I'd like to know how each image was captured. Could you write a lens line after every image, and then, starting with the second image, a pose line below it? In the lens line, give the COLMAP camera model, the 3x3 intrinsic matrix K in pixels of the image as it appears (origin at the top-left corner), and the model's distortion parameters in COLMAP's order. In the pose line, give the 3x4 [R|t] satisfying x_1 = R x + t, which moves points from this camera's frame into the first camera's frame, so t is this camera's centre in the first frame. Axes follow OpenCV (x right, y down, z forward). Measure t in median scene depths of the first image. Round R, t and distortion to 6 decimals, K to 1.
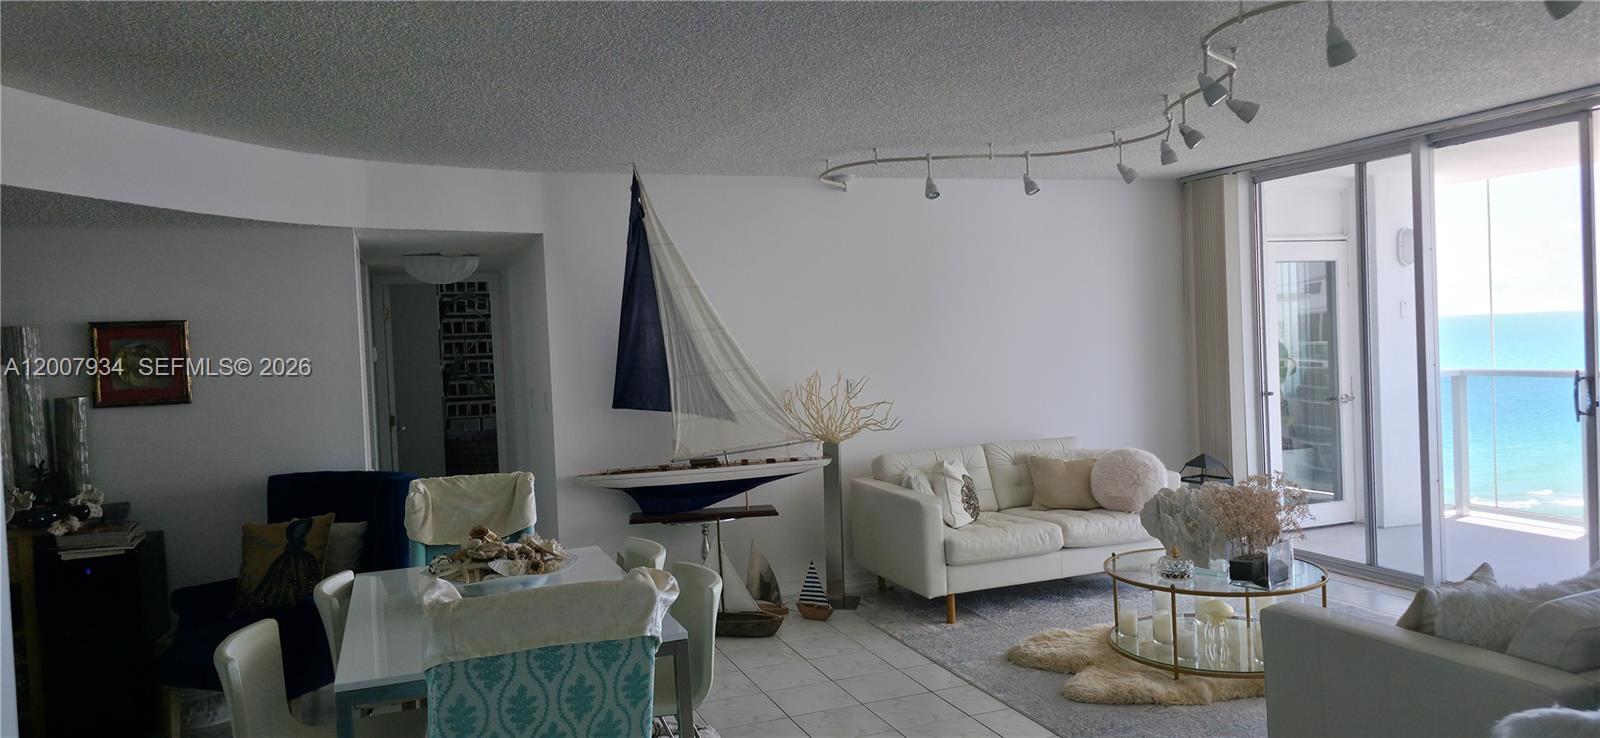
lens RADIAL K [[1044.8, 0, 803.9], [0, 1044.8, 373.9], [0, 0, 1]] dist [0.071737, -0.068745]
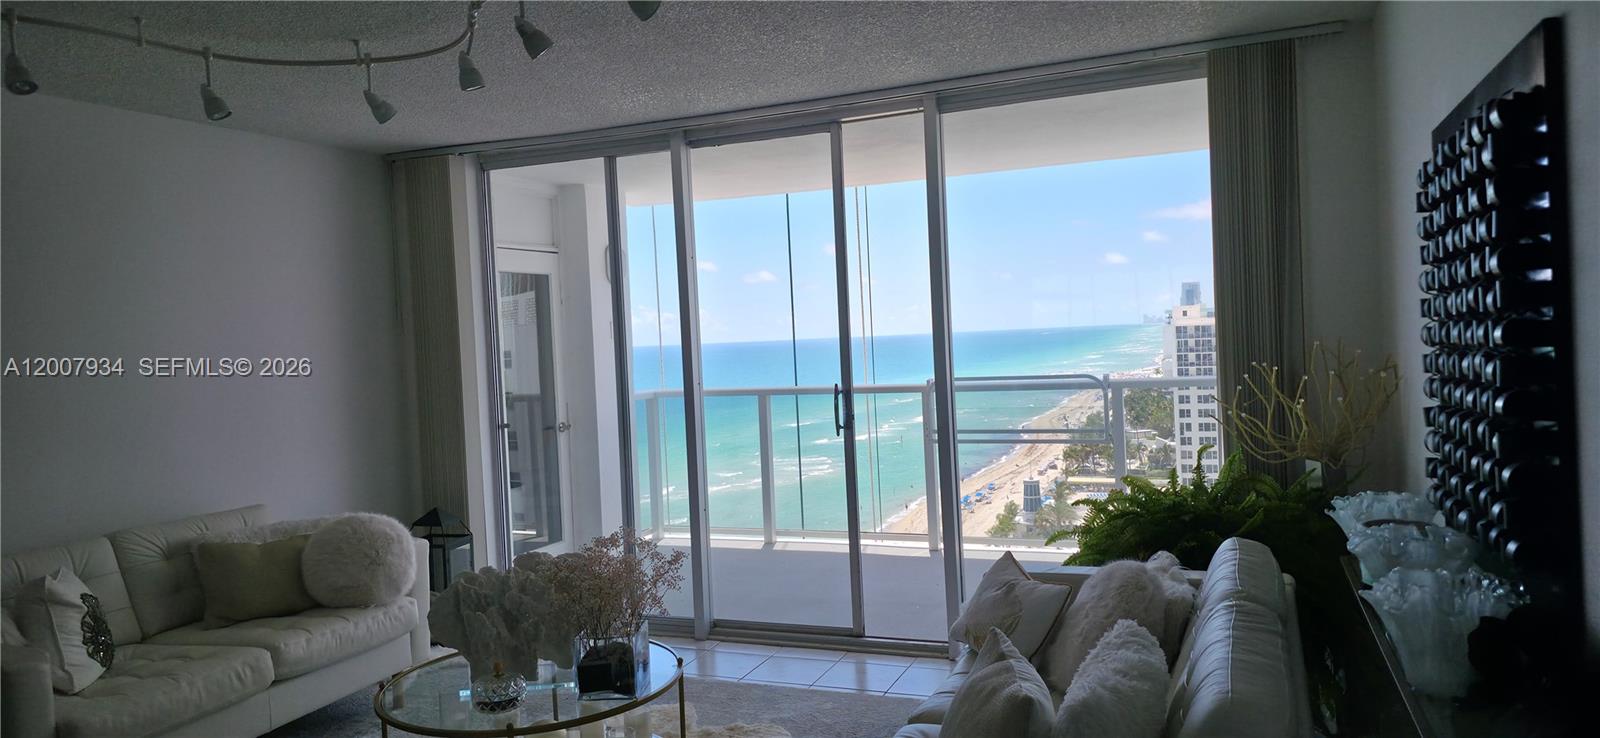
lens RADIAL K [[1044.8, 0, 798.7], [0, 1044.8, 366.7], [0, 0, 1]] dist [0.071737, -0.068745]
pose [[0.688531, -0.011623, 0.725114, 0.000091], [0.041111, 0.998889, -0.023026, 0.000860], [-0.724041, 0.045664, 0.688244, 0.309576]]
